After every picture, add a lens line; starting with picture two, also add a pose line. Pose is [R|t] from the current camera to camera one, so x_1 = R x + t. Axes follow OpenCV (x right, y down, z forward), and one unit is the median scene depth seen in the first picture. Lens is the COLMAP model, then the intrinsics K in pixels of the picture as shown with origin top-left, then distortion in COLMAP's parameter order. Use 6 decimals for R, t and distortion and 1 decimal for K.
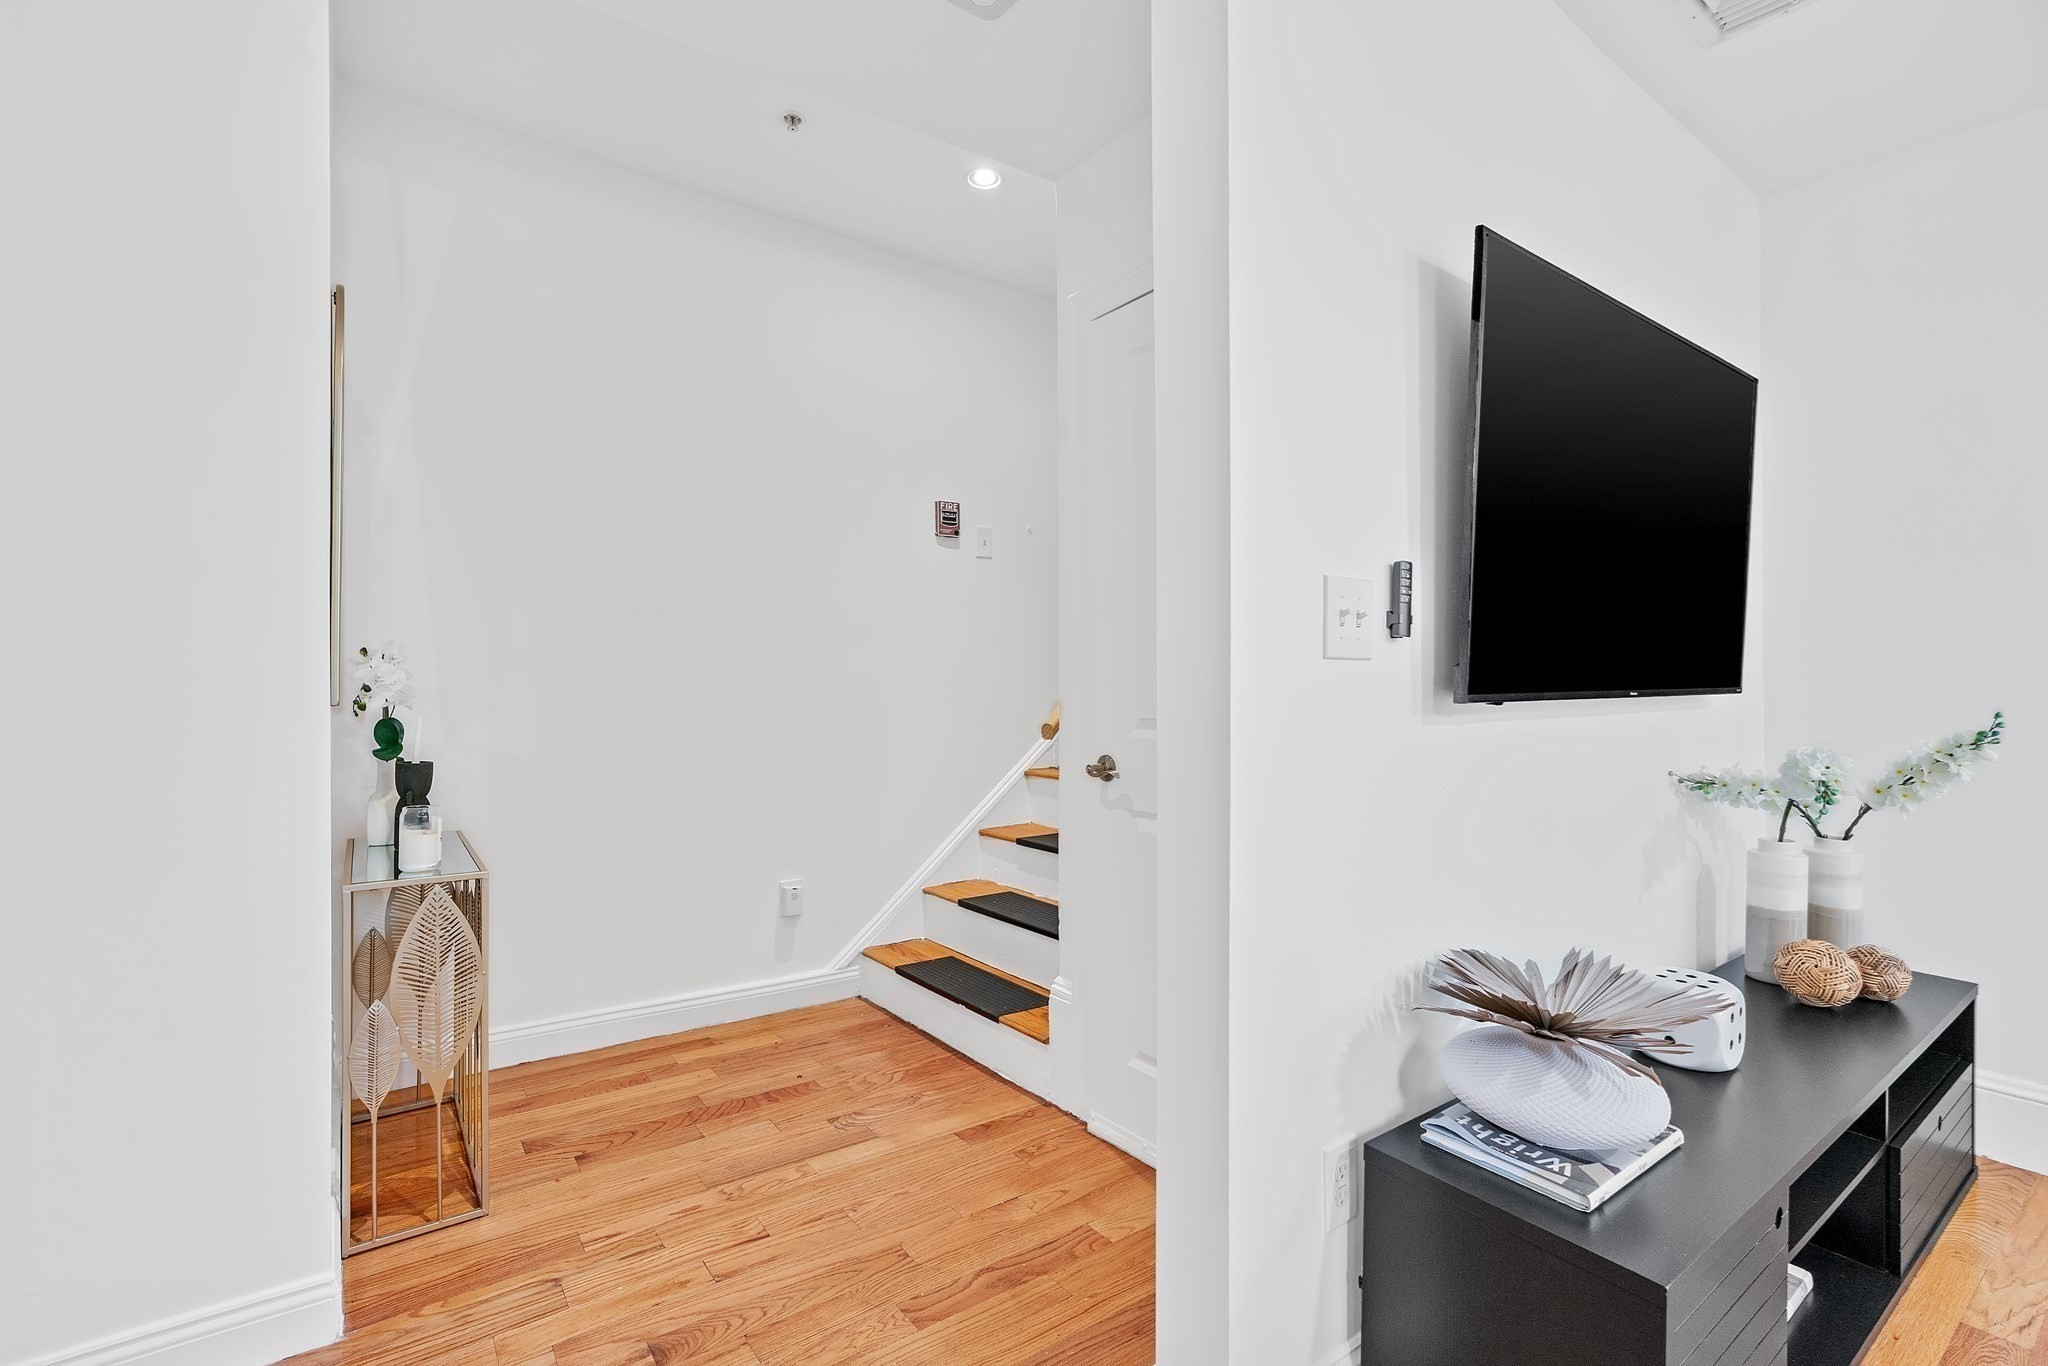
lens RADIAL K [[917.5, 0, 1005.9], [0, 917.5, 684.8], [0, 0, 1]] dist [-0.008057, 0.006476]
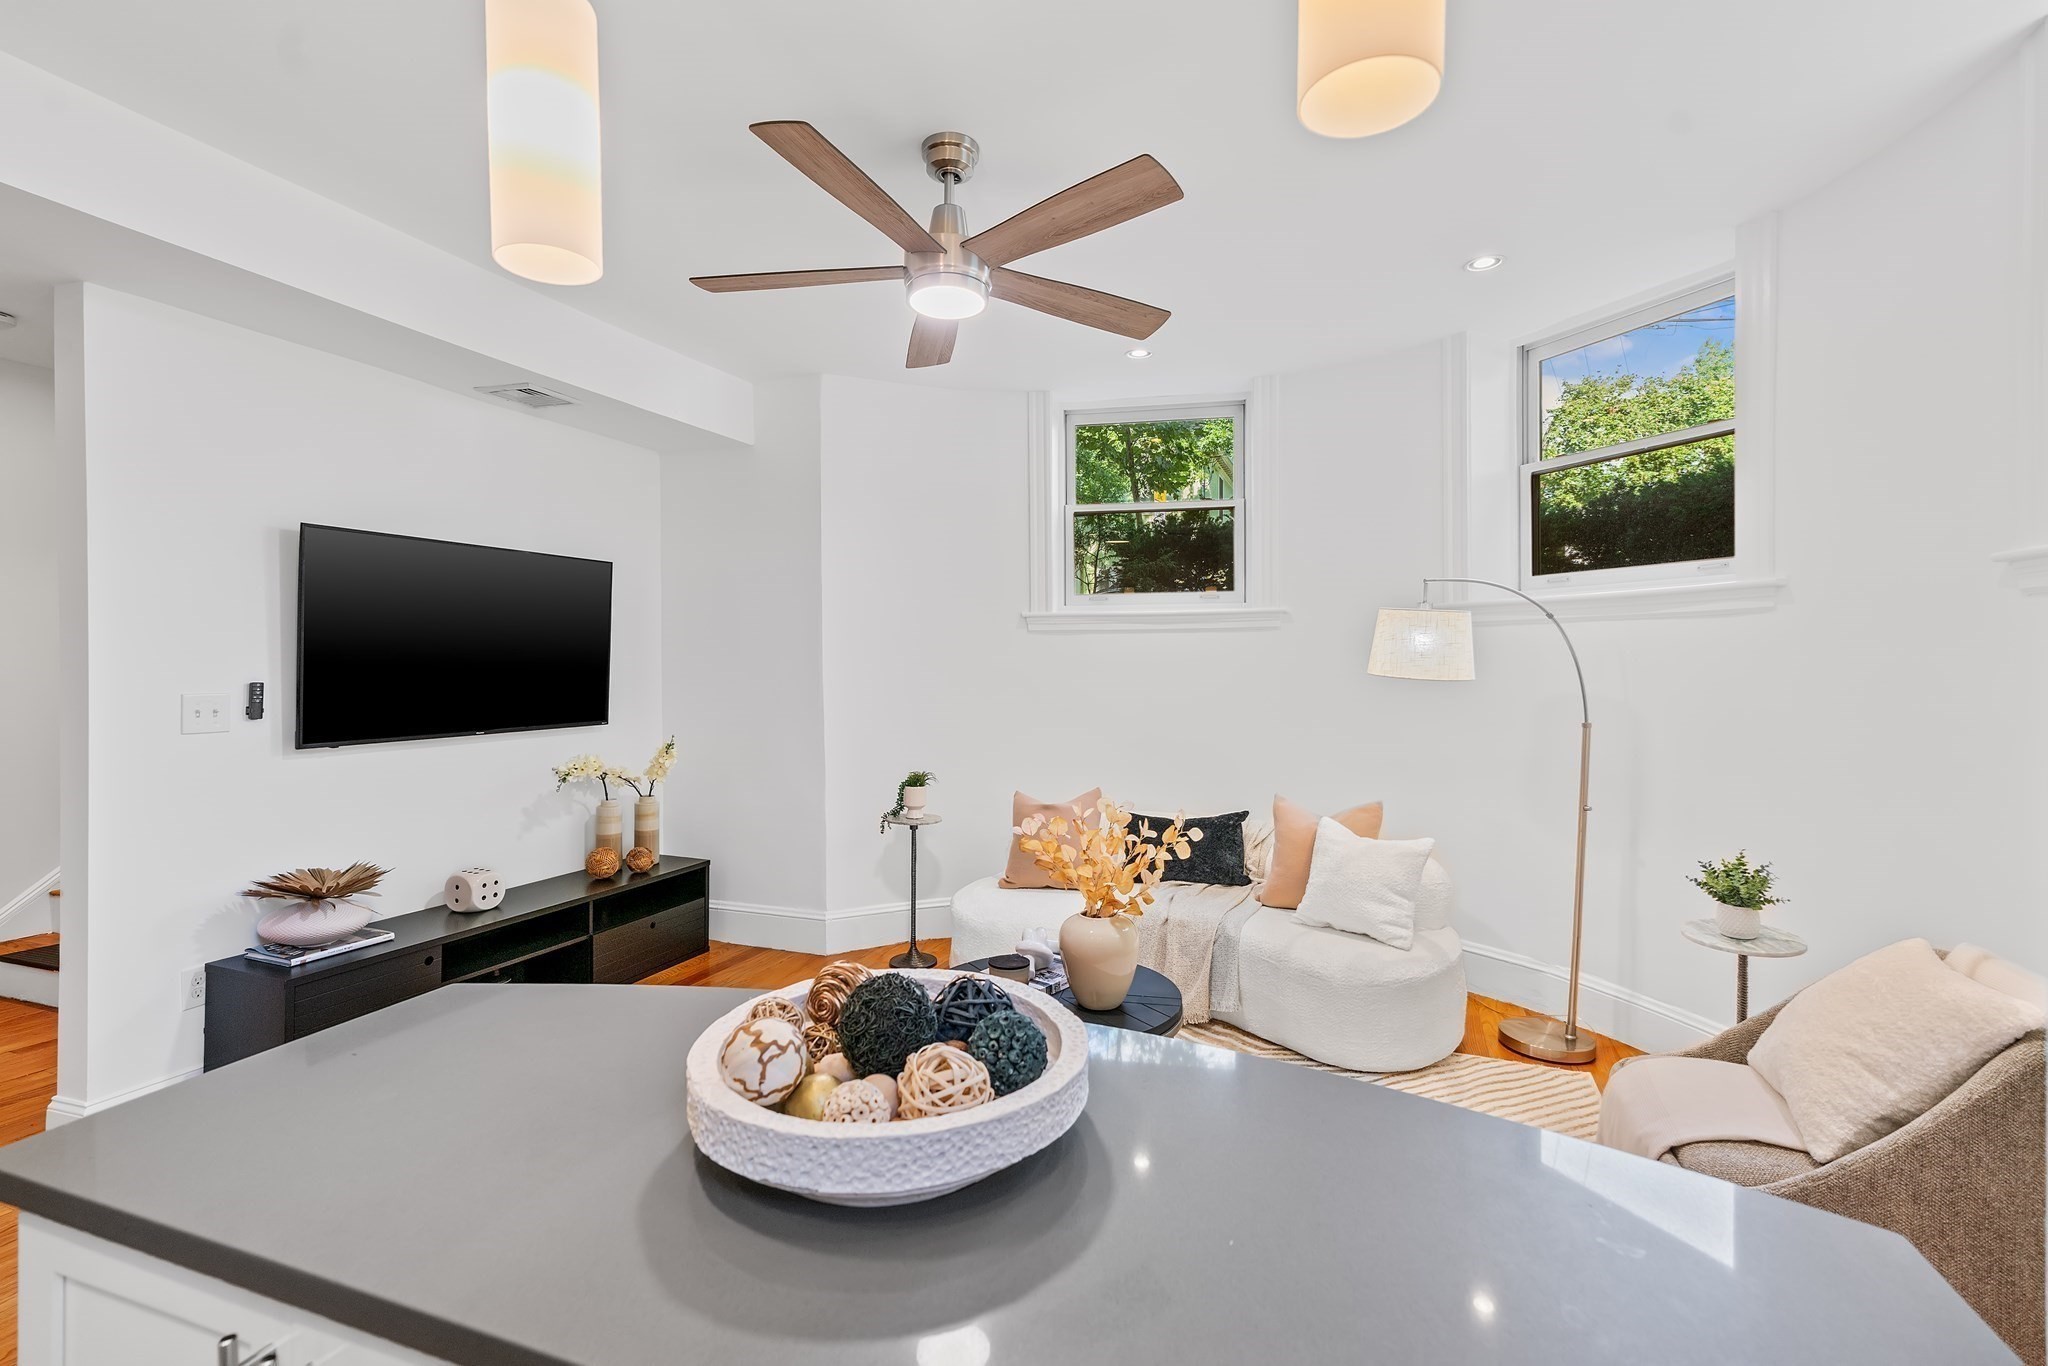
lens RADIAL K [[917.5, 0, 1025.6], [0, 917.5, 660.5], [0, 0, 1]] dist [-0.008057, 0.006476]
pose [[0.838138, 0.002019, 0.545455, 0.756885], [0.002144, 0.999973, -0.006994, -0.165677], [-0.545454, 0.007032, 0.838111, -1.661666]]
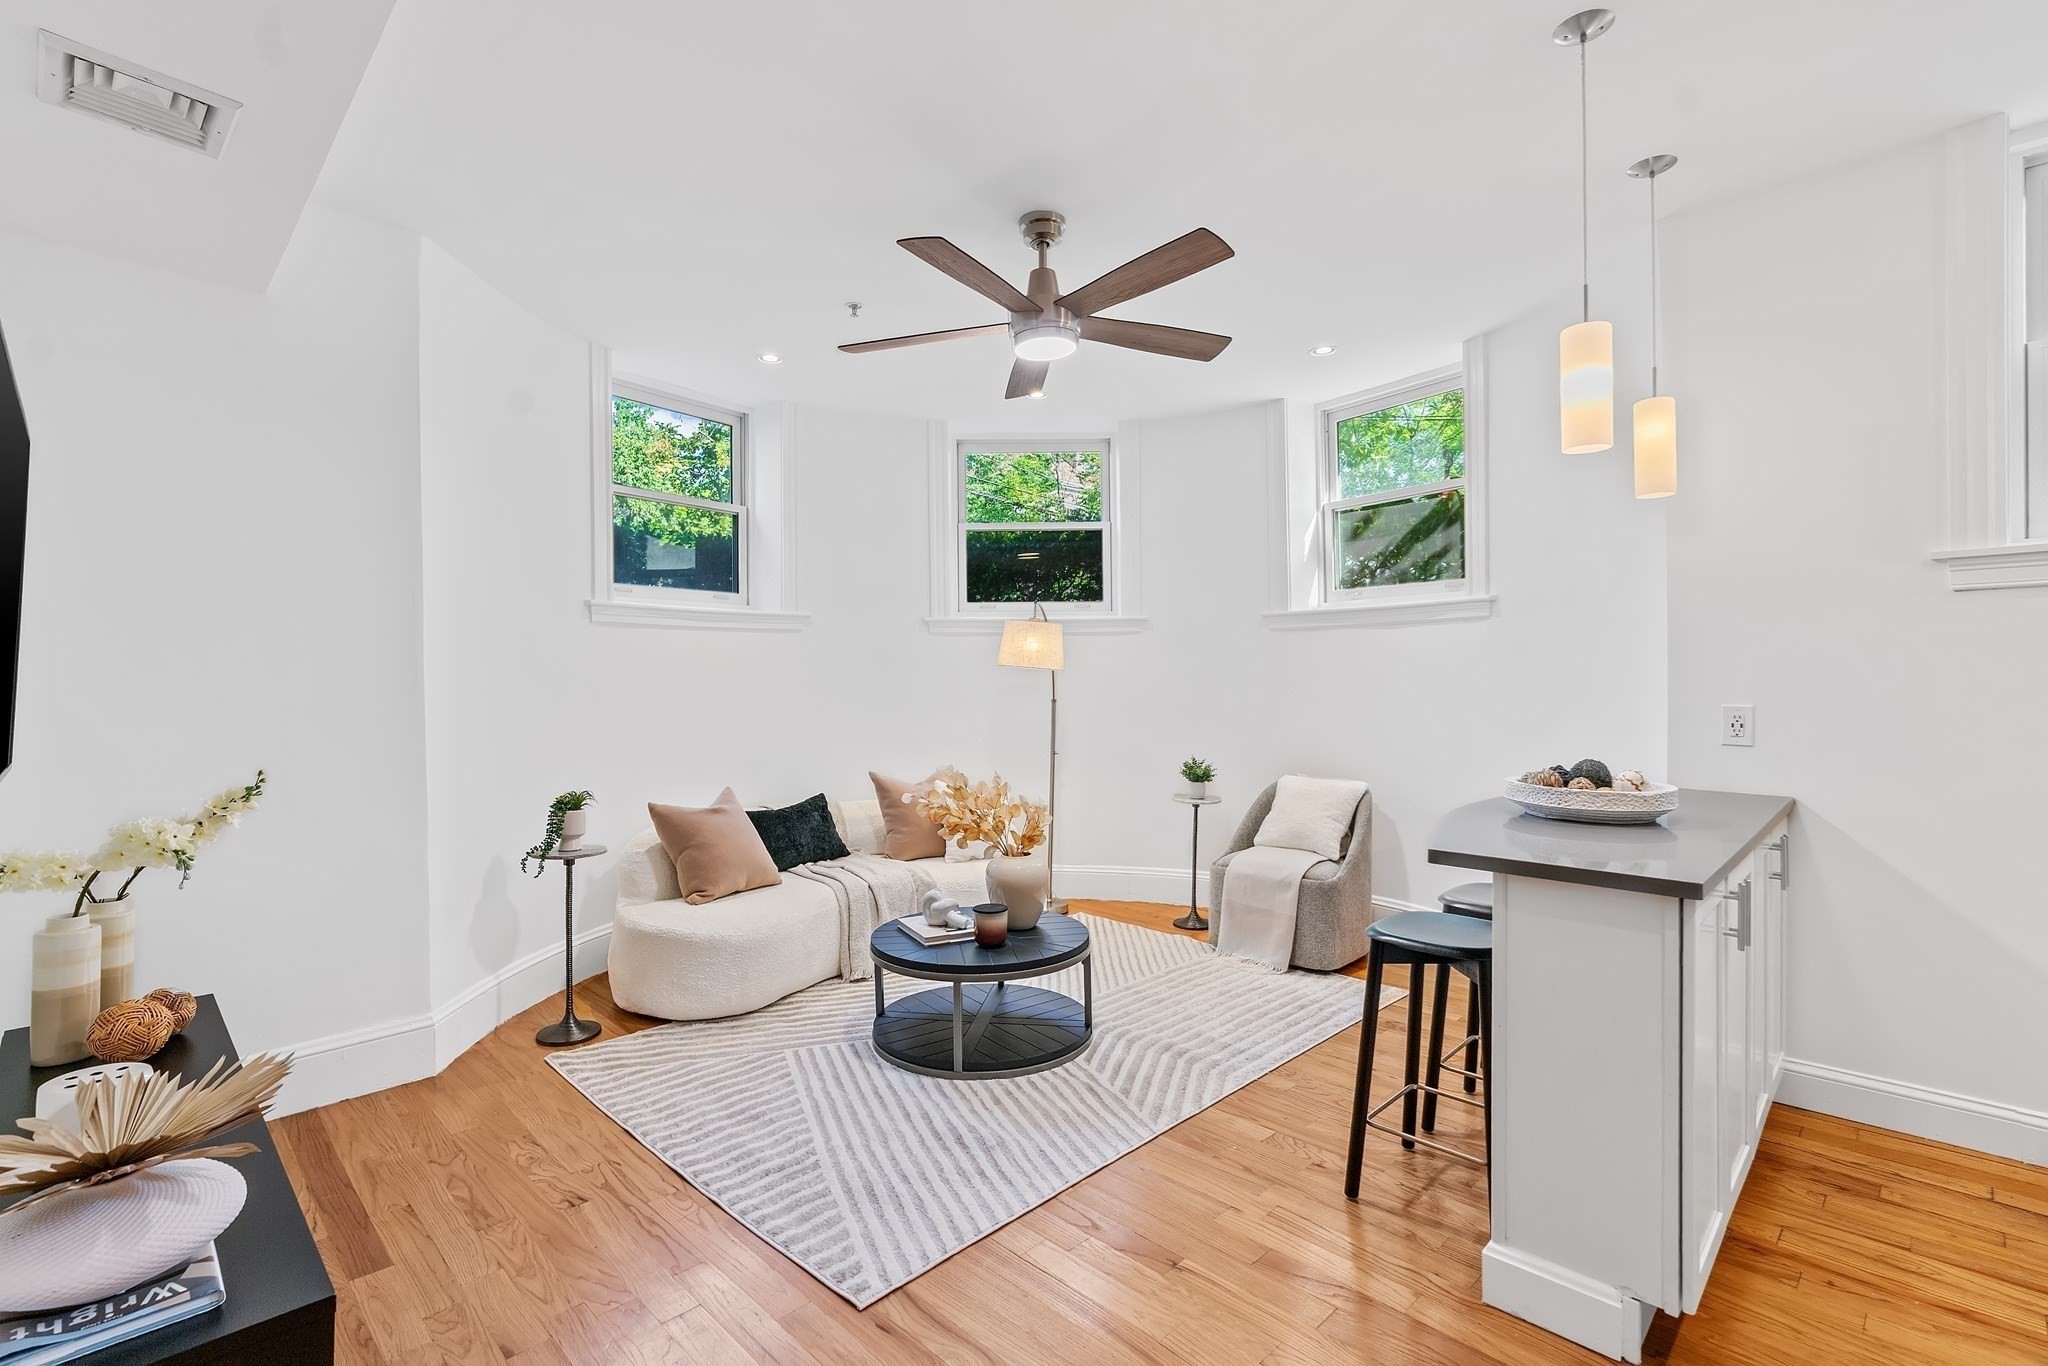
lens RADIAL K [[953.5, 0, 1027.3], [0, 953.5, 675.4], [0, 0, 1]] dist [-0.004166, 0.006756]
pose [[-0.169137, 0.001958, 0.985591, -0.527578], [0.011567, 0.999933, -0.000001, -0.117765], [-0.985525, 0.011400, -0.169149, 0.230267]]
